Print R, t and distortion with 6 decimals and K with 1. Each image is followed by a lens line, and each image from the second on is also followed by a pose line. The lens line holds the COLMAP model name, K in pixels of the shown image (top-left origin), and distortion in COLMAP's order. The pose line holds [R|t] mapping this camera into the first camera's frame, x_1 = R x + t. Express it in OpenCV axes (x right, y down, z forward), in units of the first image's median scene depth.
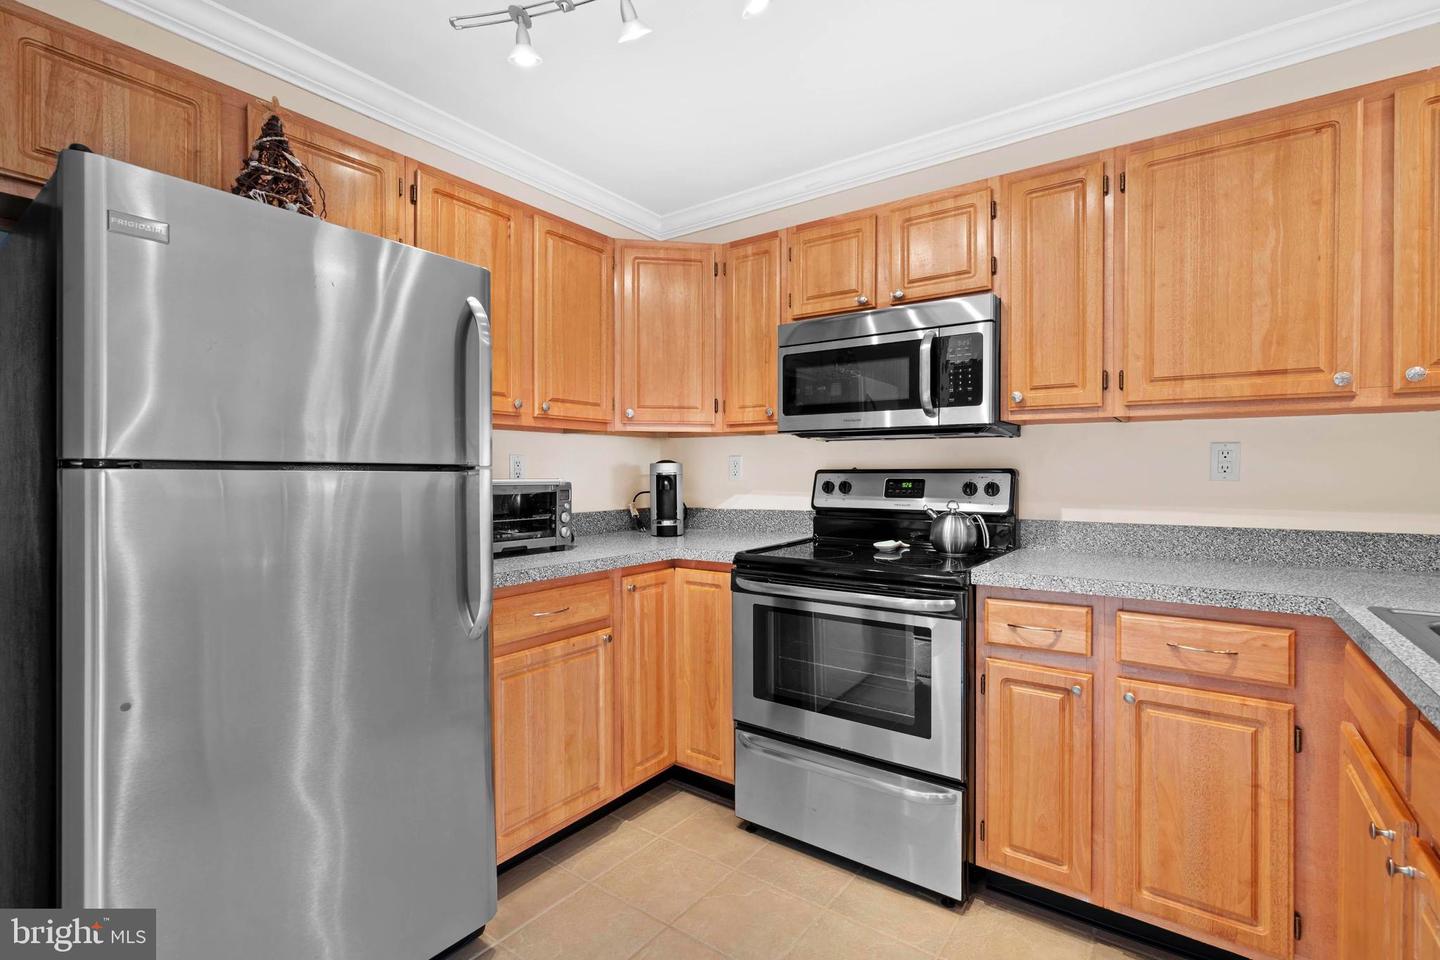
lens RADIAL K [[666.7, 0, 720.9], [0, 666.7, 472.9], [0, 0, 1]] dist [-0.008705, 0.003351]
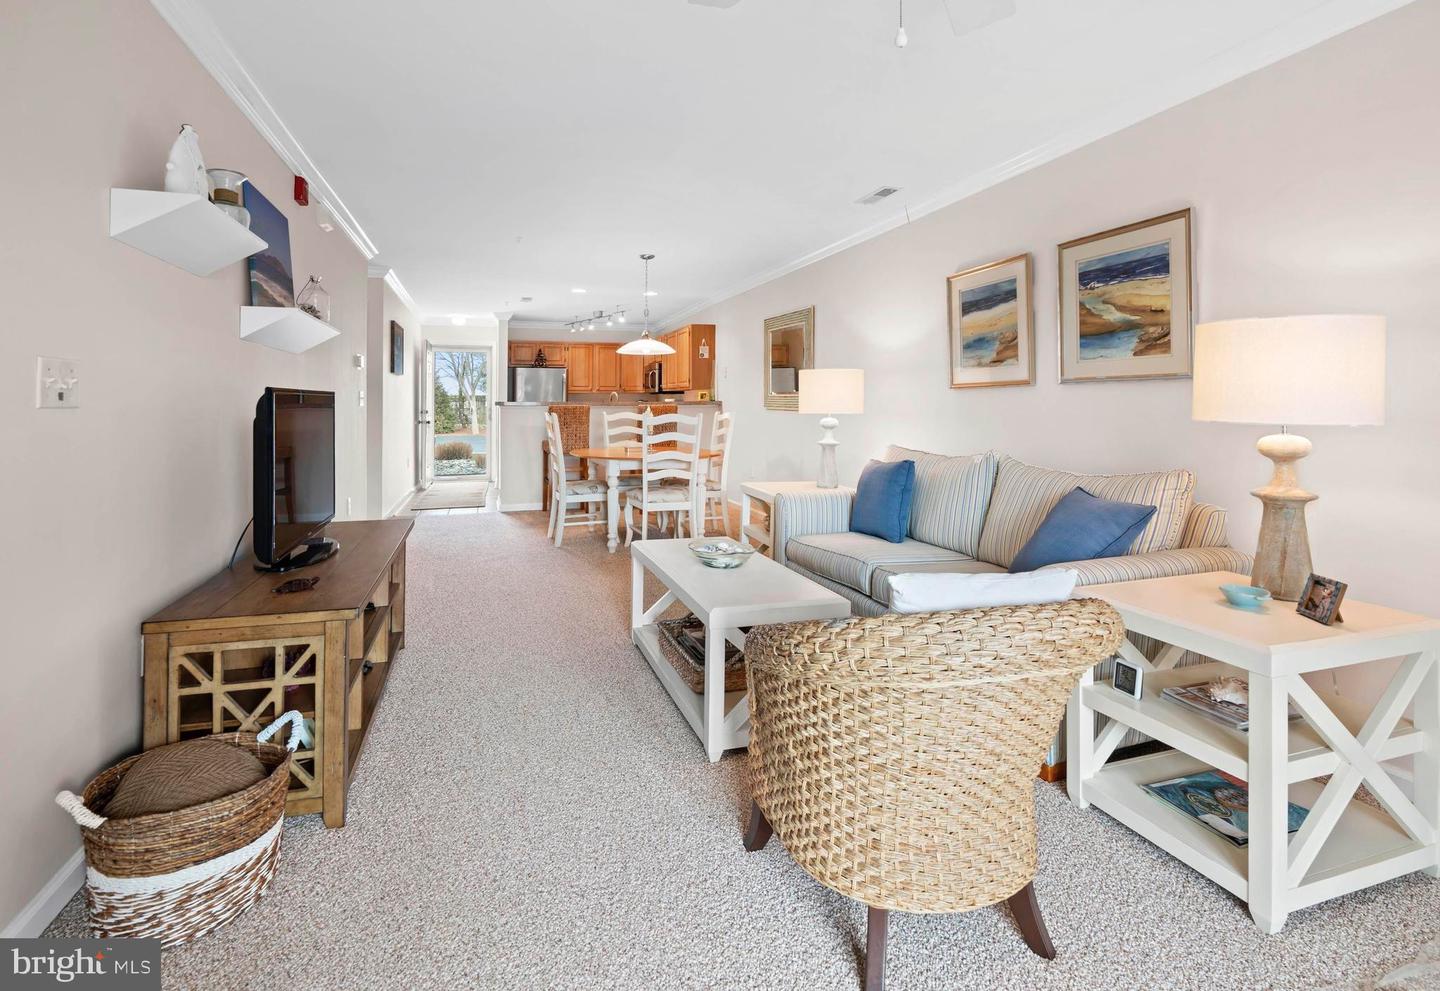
lens RADIAL K [[699.0, 0, 693.8], [0, 699.0, 398.3], [0, 0, 1]] dist [-0.000944, 0.000191]
pose [[0.794478, -0.007392, -0.607248, 3.566569], [-0.000157, 0.999923, -0.012377, 0.029746], [0.607293, 0.009929, 0.794416, -2.685866]]
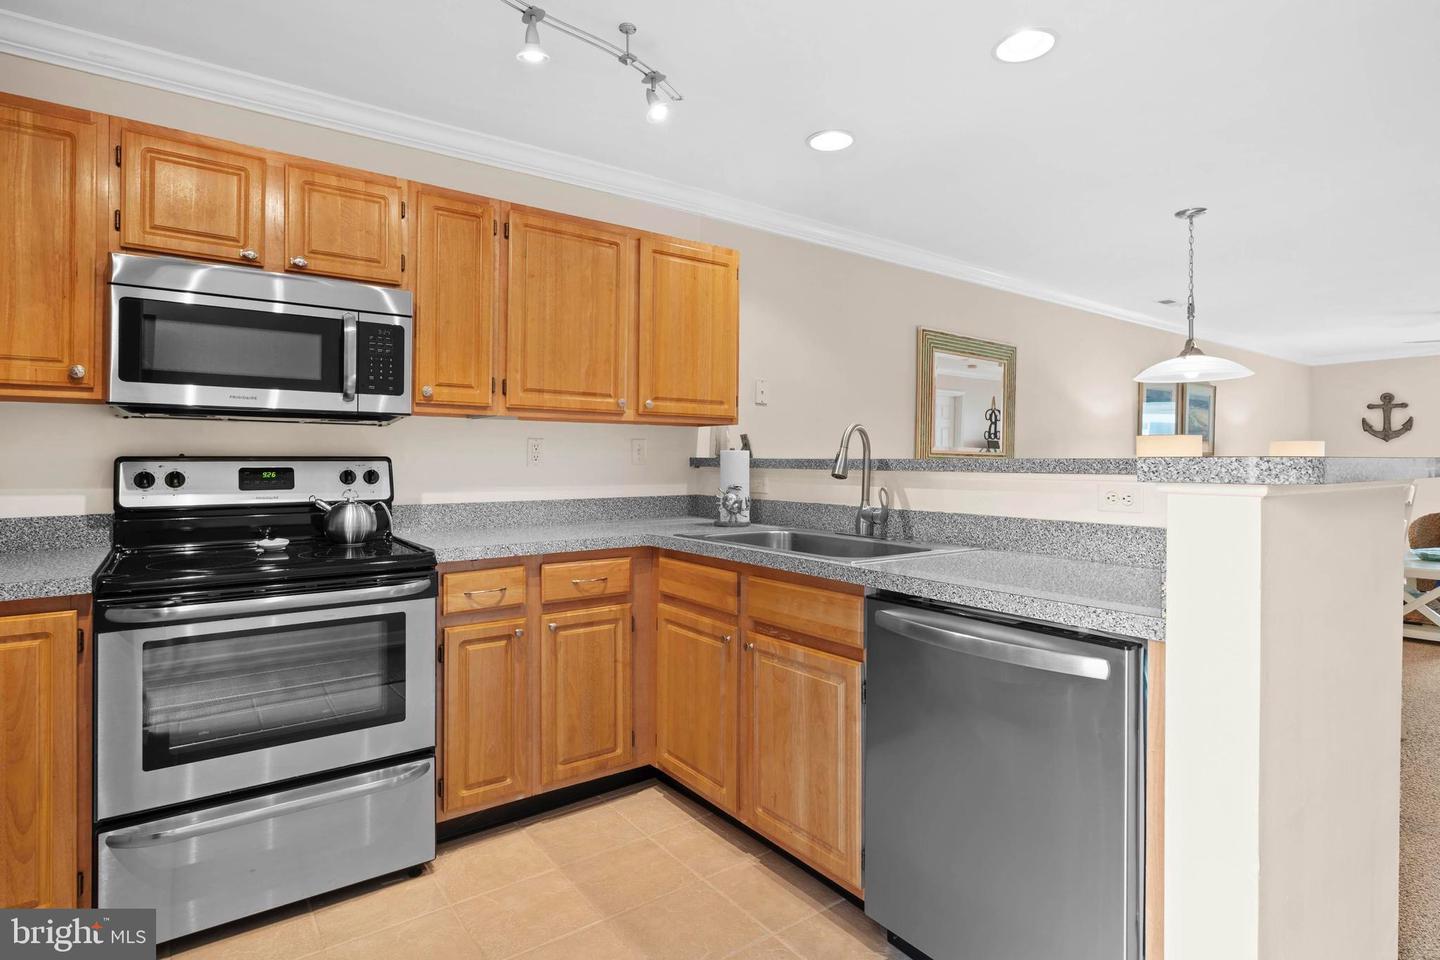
lens RADIAL K [[747.8, 0, 722.1], [0, 747.8, 460.0], [0, 0, 1]] dist [-0.004234, 0.002422]
pose [[0.293132, 0.002436, 0.956069, -0.593408], [0.001392, 0.999995, -0.002975, 0.003479], [-0.956071, 0.002203, 0.293127, 0.179851]]
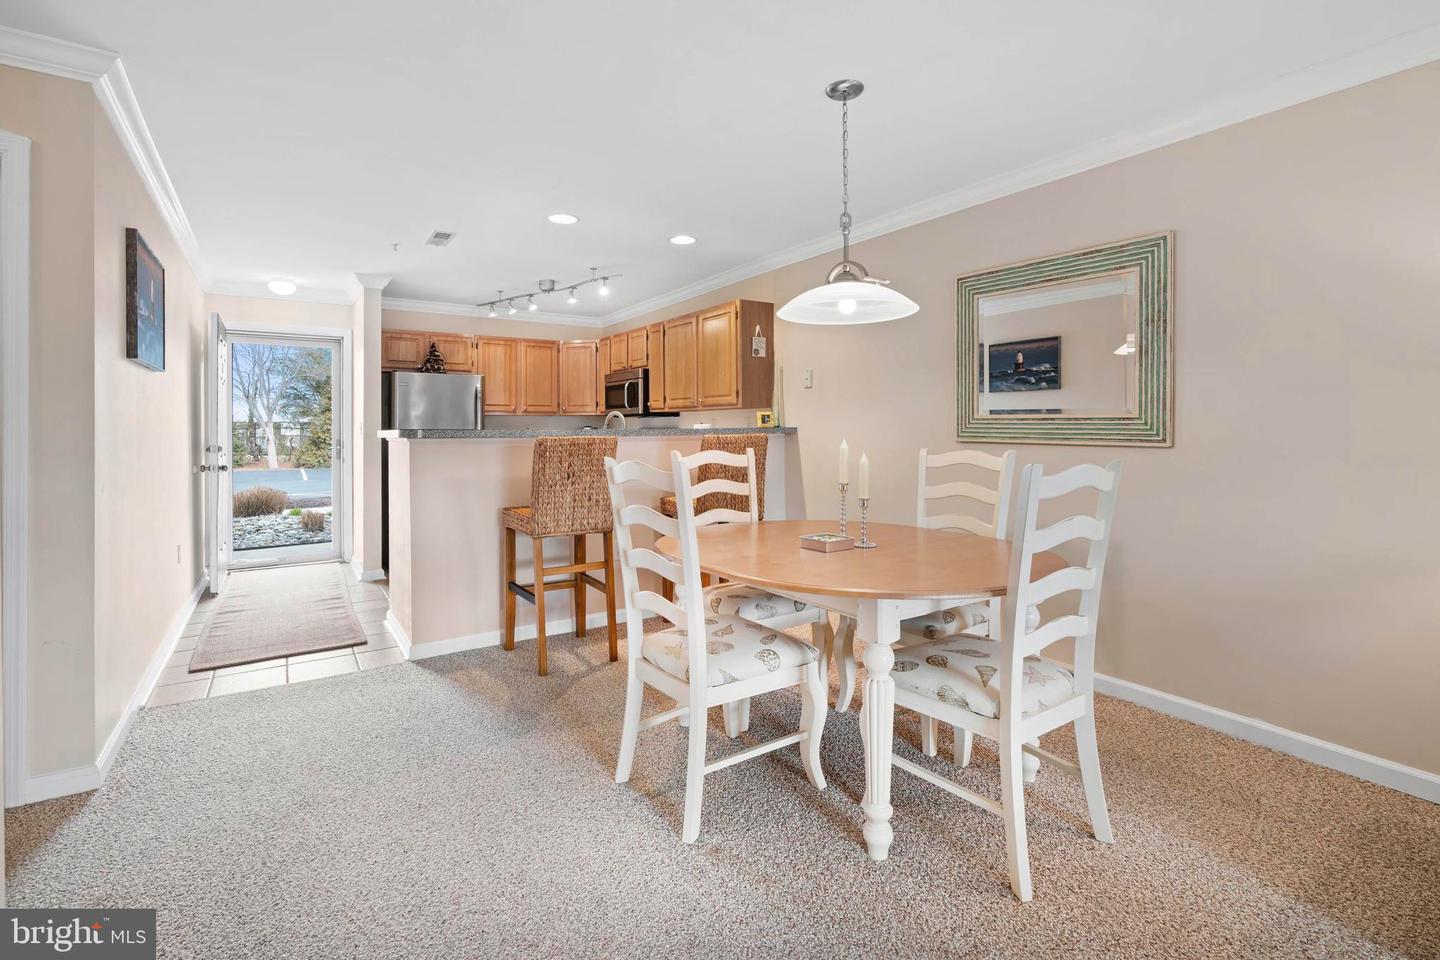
lens RADIAL K [[666.7, 0, 719.3], [0, 666.7, 430.7], [0, 0, 1]] dist [-0.008705, 0.003351]
pose [[0.937889, -0.006620, -0.346871, 1.767052], [0.006568, 0.999978, -0.001325, 0.008407], [0.346872, -0.001036, 0.937912, -1.639904]]
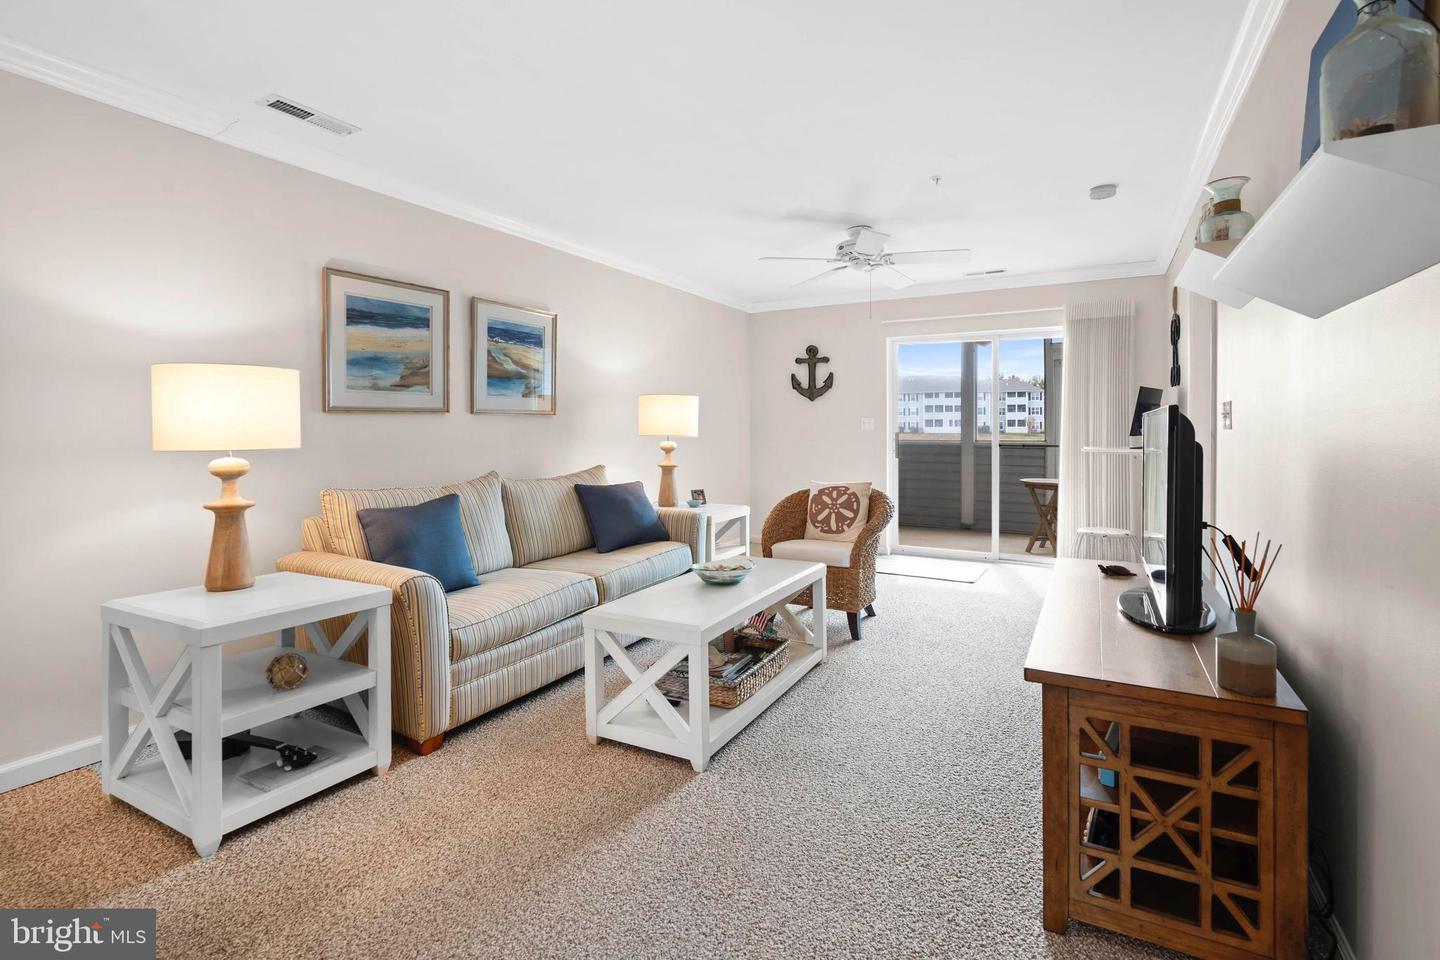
lens RADIAL K [[666.7, 0, 724.9], [0, 666.7, 434.1], [0, 0, 1]] dist [-0.008705, 0.003351]
pose [[-0.123943, -0.011979, 0.992217, 1.261264], [0.005823, 0.999901, 0.012799, 0.014044], [-0.992272, 0.007364, -0.123861, -1.306883]]
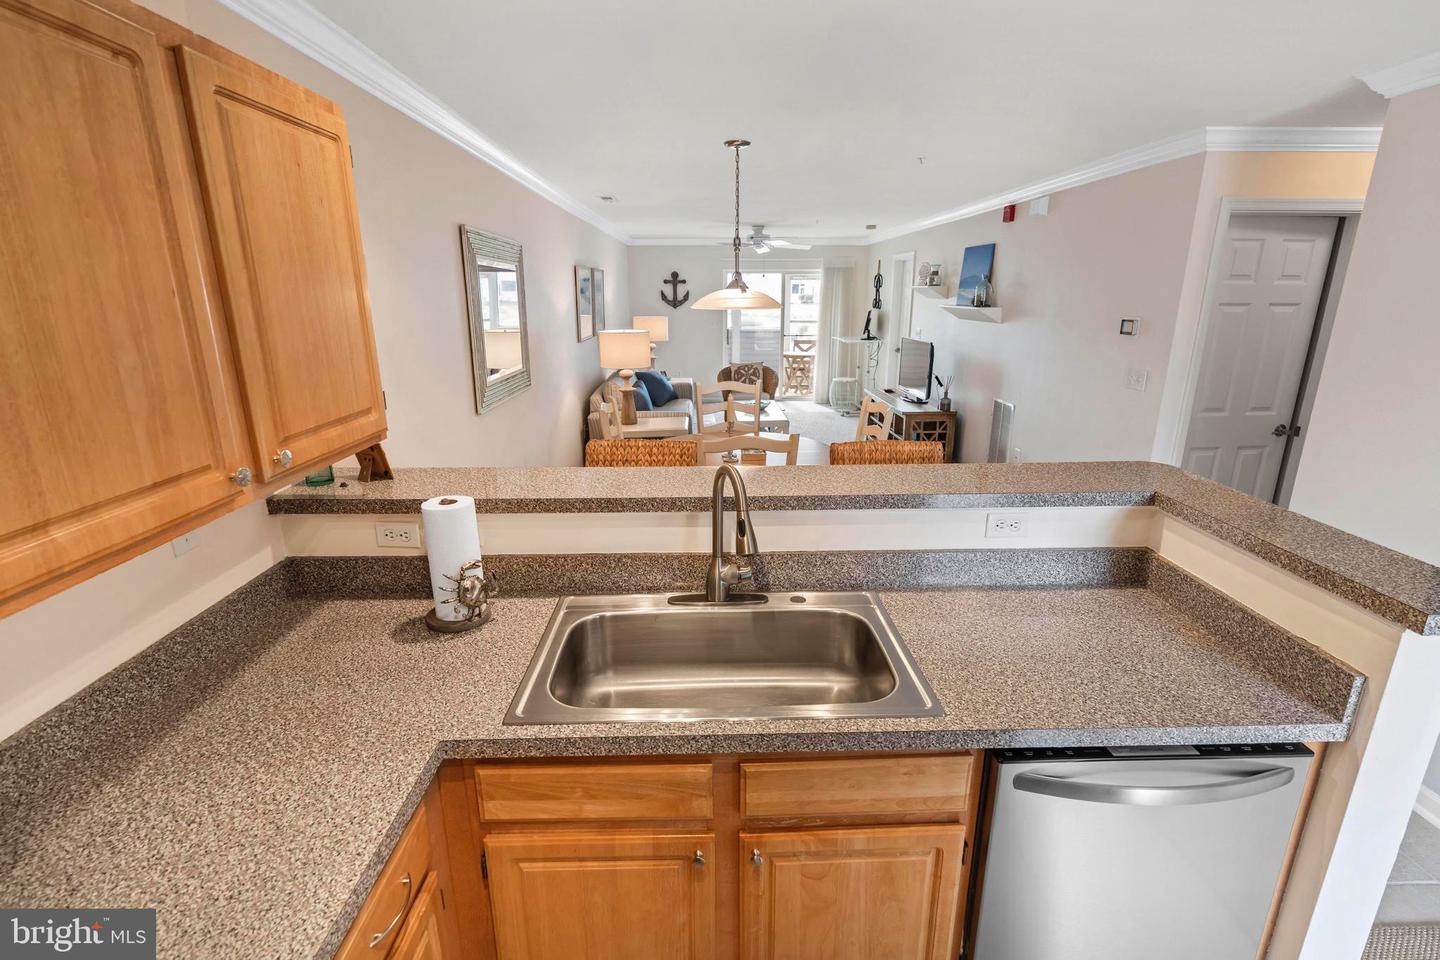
lens RADIAL K [[666.7, 0, 726.2], [0, 666.7, 485.9], [0, 0, 1]] dist [-0.008705, 0.003351]
pose [[-0.615567, -0.222195, 0.756113, 0.061646], [0.005535, 0.958188, 0.286085, -0.263256], [-0.788065, 0.180290, -0.588599, 0.801729]]
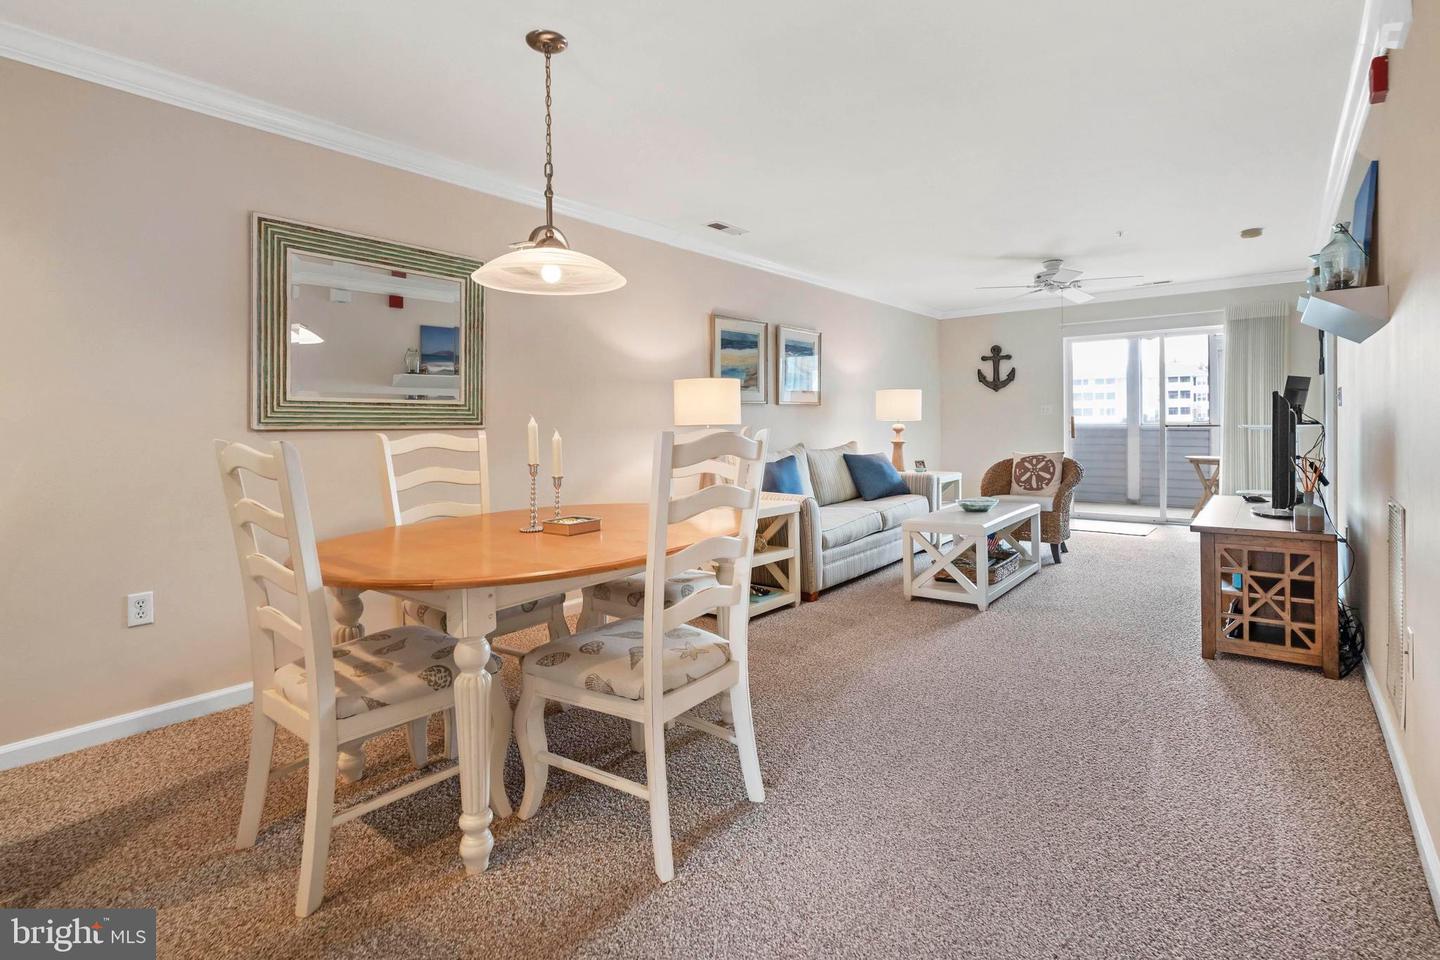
lens RADIAL K [[685.2, 0, 740.7], [0, 685.2, 430.9], [0, 0, 1]] dist [-0.005894, 0.002754]
pose [[0.032969, -0.016073, 0.999327, 0.367005], [0.018209, 0.999714, 0.015479, 0.037852], [-0.999290, 0.017686, 0.033253, -0.761335]]
